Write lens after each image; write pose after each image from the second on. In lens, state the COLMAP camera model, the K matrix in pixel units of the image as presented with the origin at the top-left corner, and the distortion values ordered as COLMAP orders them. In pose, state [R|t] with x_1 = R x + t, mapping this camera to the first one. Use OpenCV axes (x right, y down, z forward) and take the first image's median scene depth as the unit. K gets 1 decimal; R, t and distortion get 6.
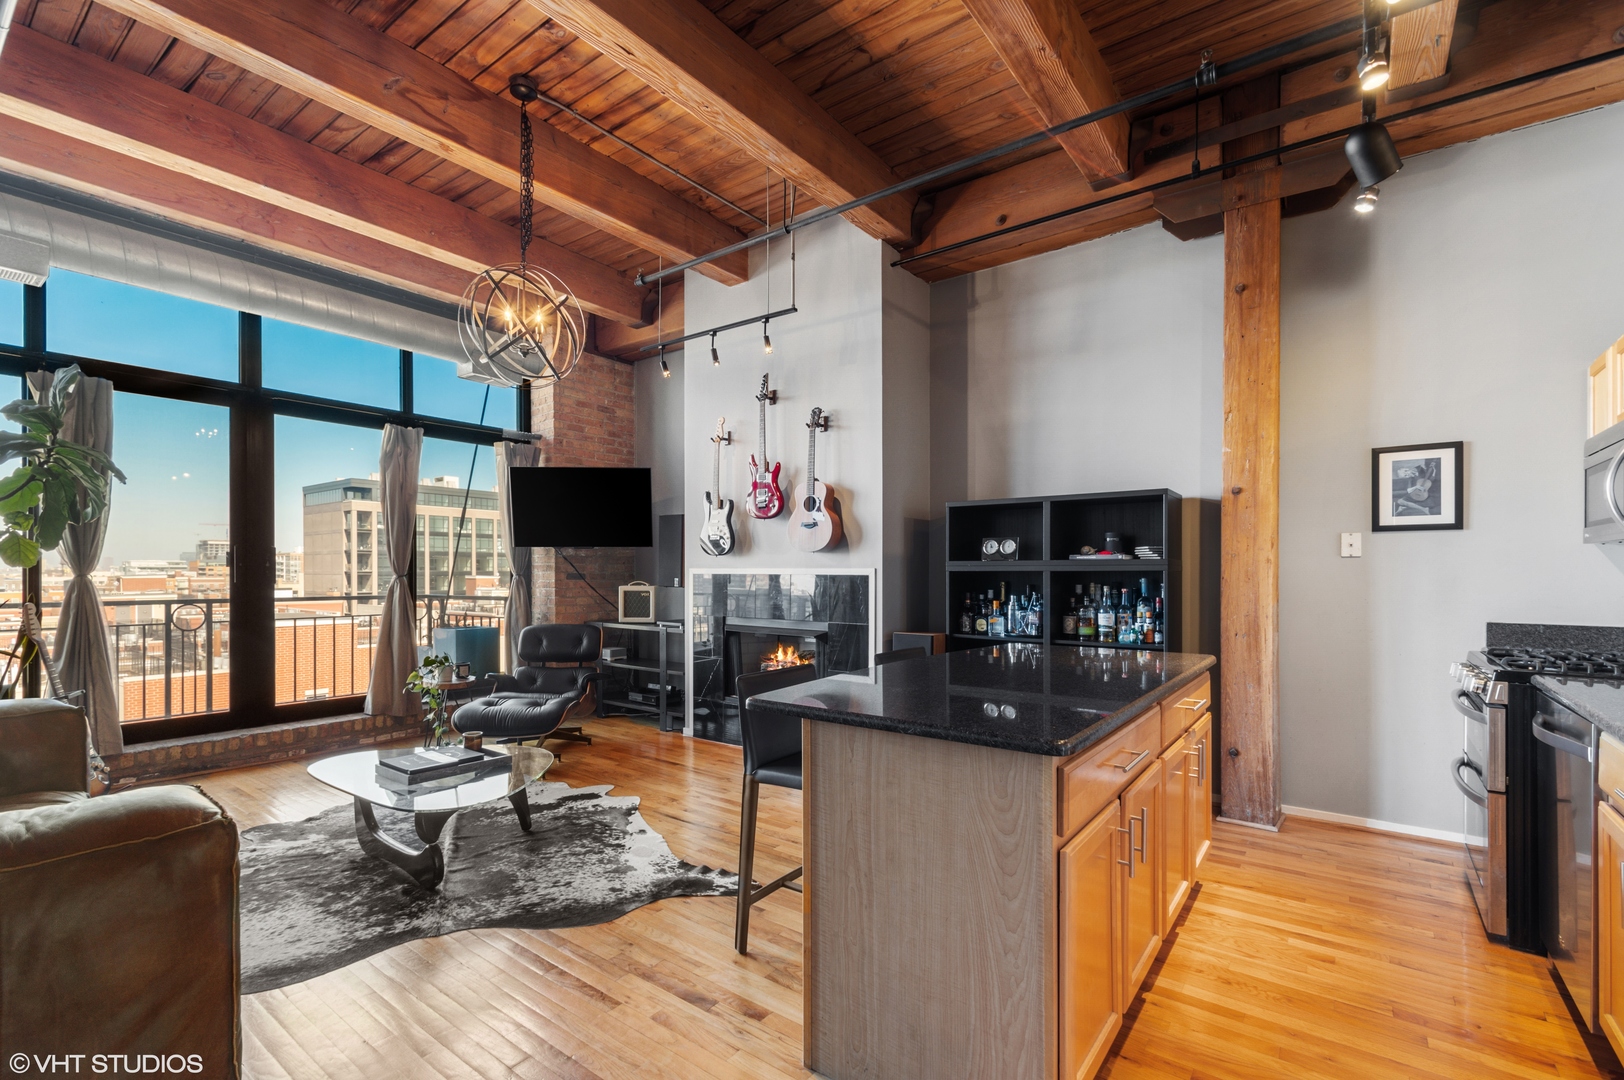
lens RADIAL K [[707.9, 0, 791.6], [0, 707.9, 573.6], [0, 0, 1]] dist [0.001394, -0.000500]
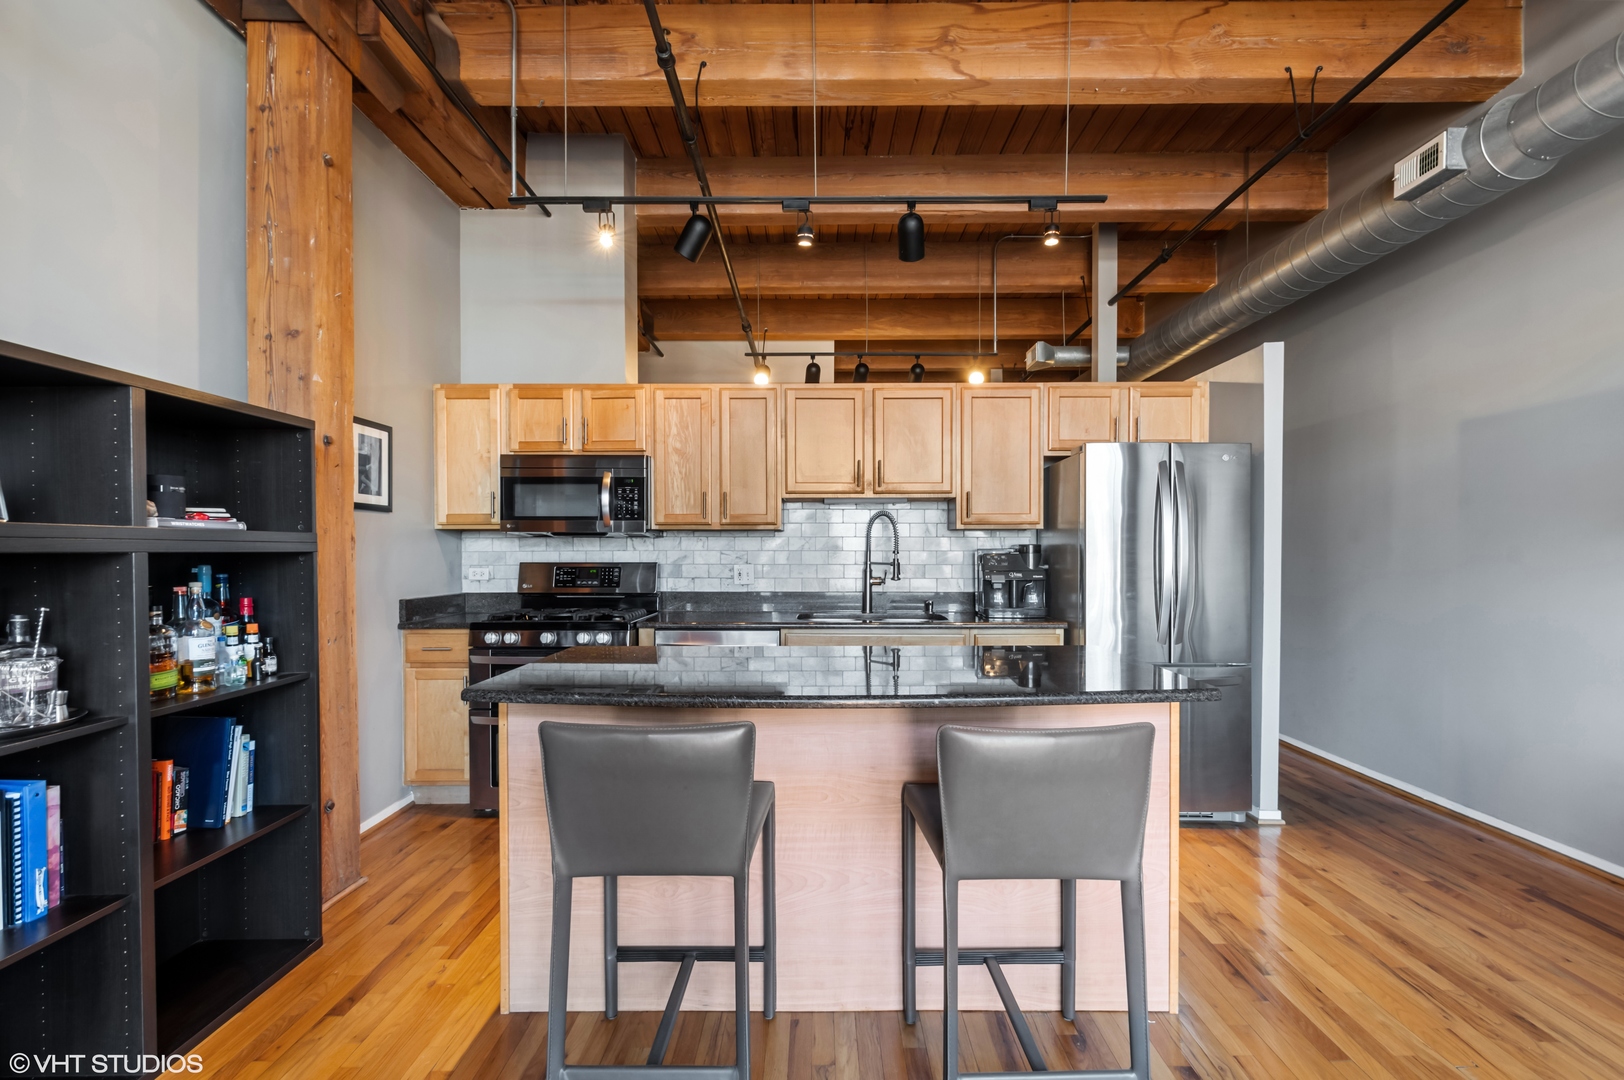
lens RADIAL K [[731.5, 0, 818.5], [0, 731.5, 557.8], [0, 0, 1]] dist [-0.001442, -0.000126]
pose [[-0.606436, -0.006267, 0.795108, -0.236327], [0.002463, 0.999949, 0.009760, -0.003953], [-0.795129, 0.007877, -0.606390, 0.954555]]
